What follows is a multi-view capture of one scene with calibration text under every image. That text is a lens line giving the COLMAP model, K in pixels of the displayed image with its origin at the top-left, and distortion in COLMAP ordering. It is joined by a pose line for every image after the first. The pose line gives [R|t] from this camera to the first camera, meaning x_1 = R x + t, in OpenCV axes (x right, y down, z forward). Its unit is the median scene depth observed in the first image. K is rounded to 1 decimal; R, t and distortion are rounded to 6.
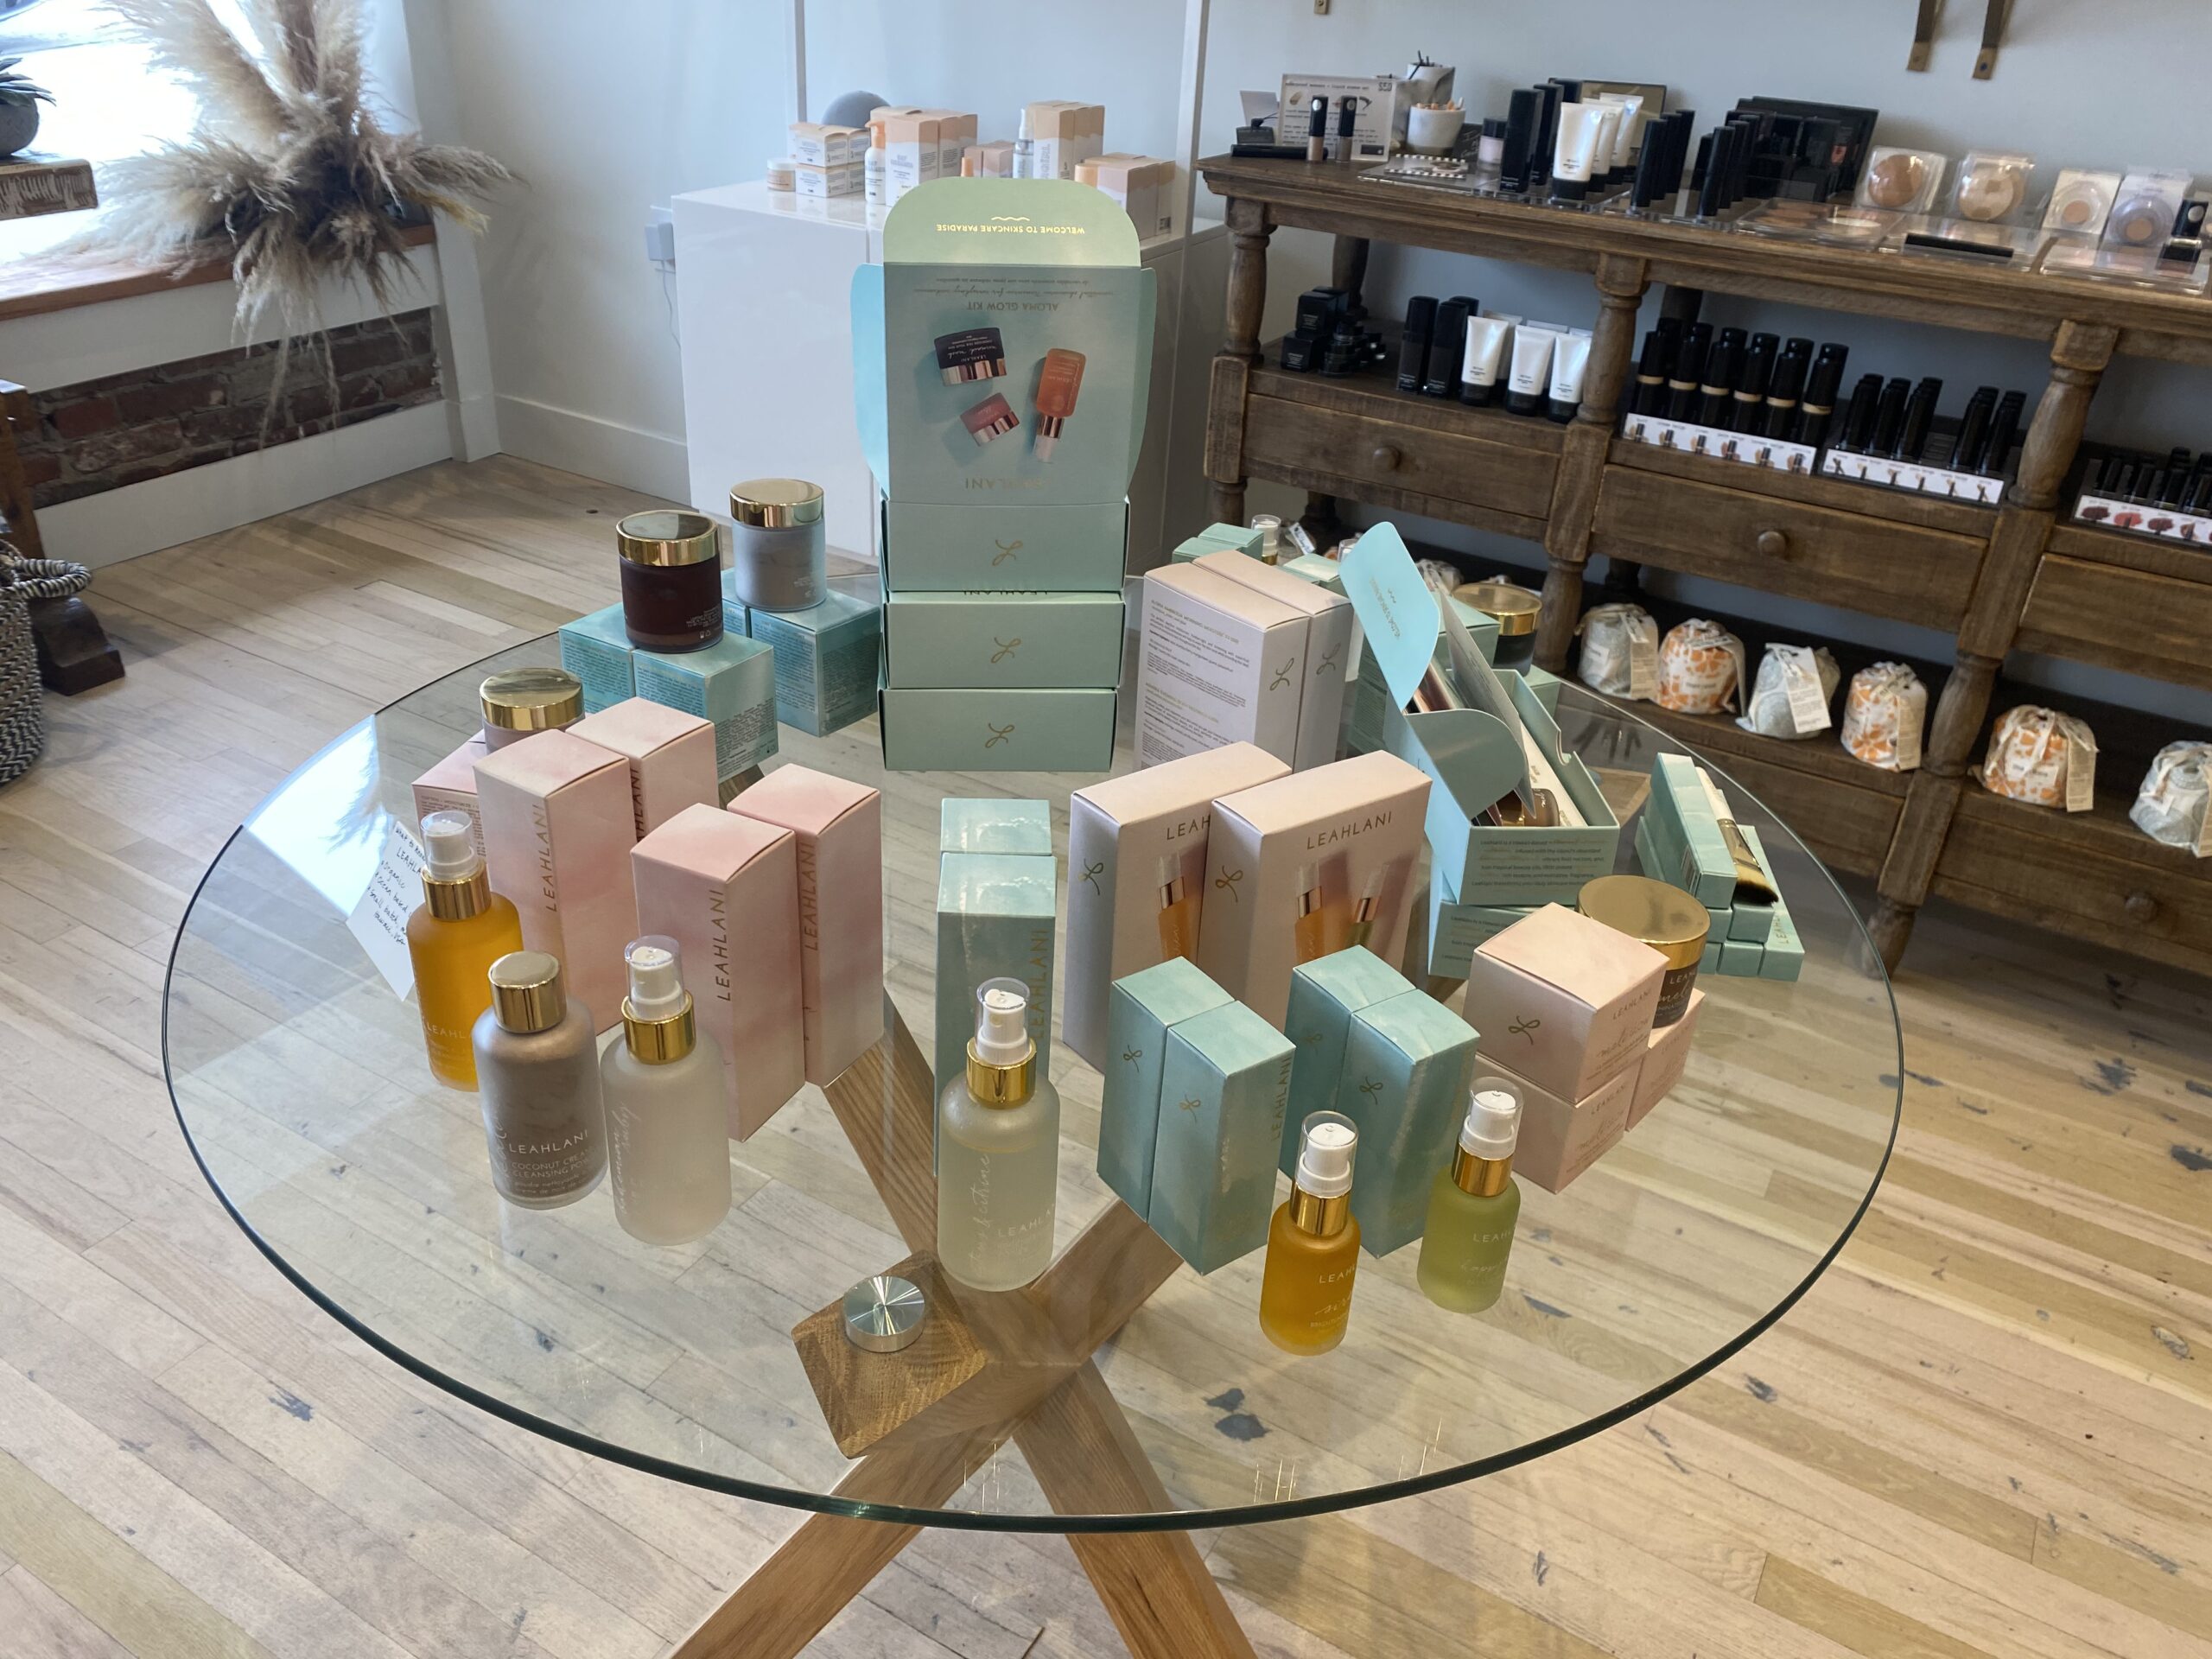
lens RADIAL K [[1696.0, 0, 1106.0], [0, 1696.0, 829.5], [0, 0, 1]] dist [0.012217, -0.005417]
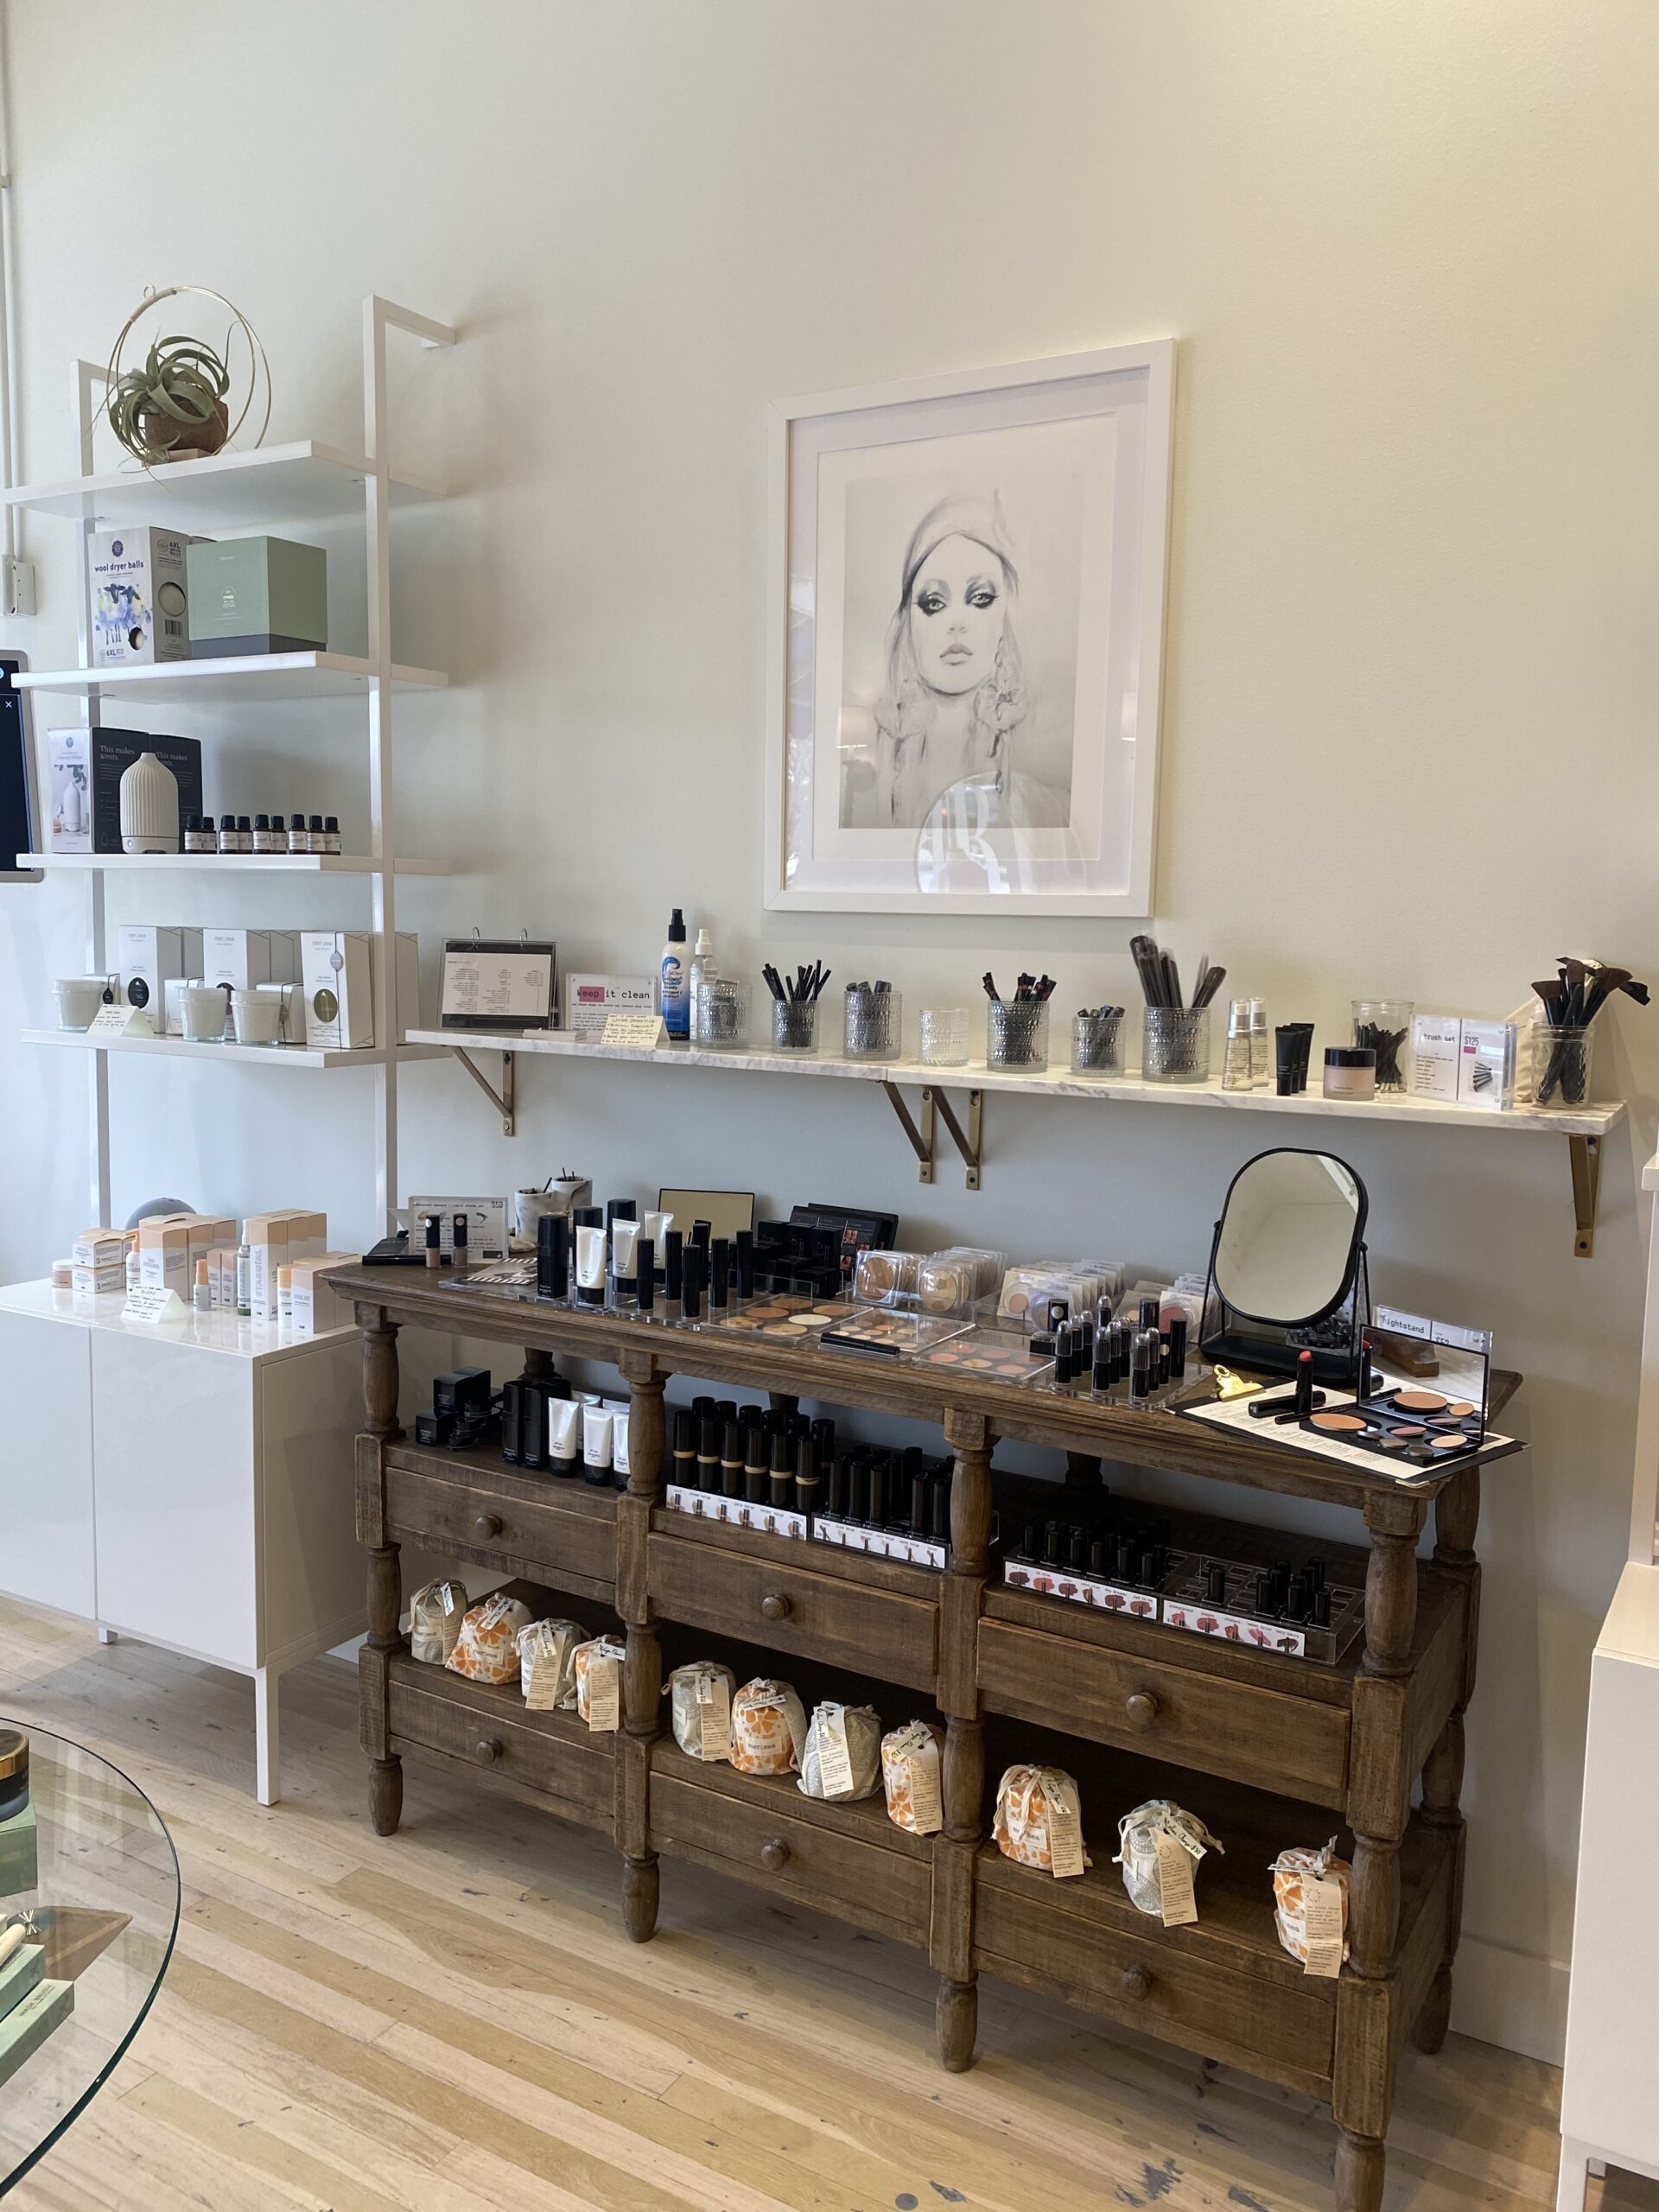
lens RADIAL K [[1691.6, 0, 829.5], [0, 1691.6, 1106.0], [0, 0, 1]] dist [-0.001421, -0.002085]
pose [[0.999550, -0.029994, -0.000469, 0.422058], [0.027313, 0.916453, -0.399208, -0.031560], [0.012403, 0.399016, 0.916860, -0.092991]]
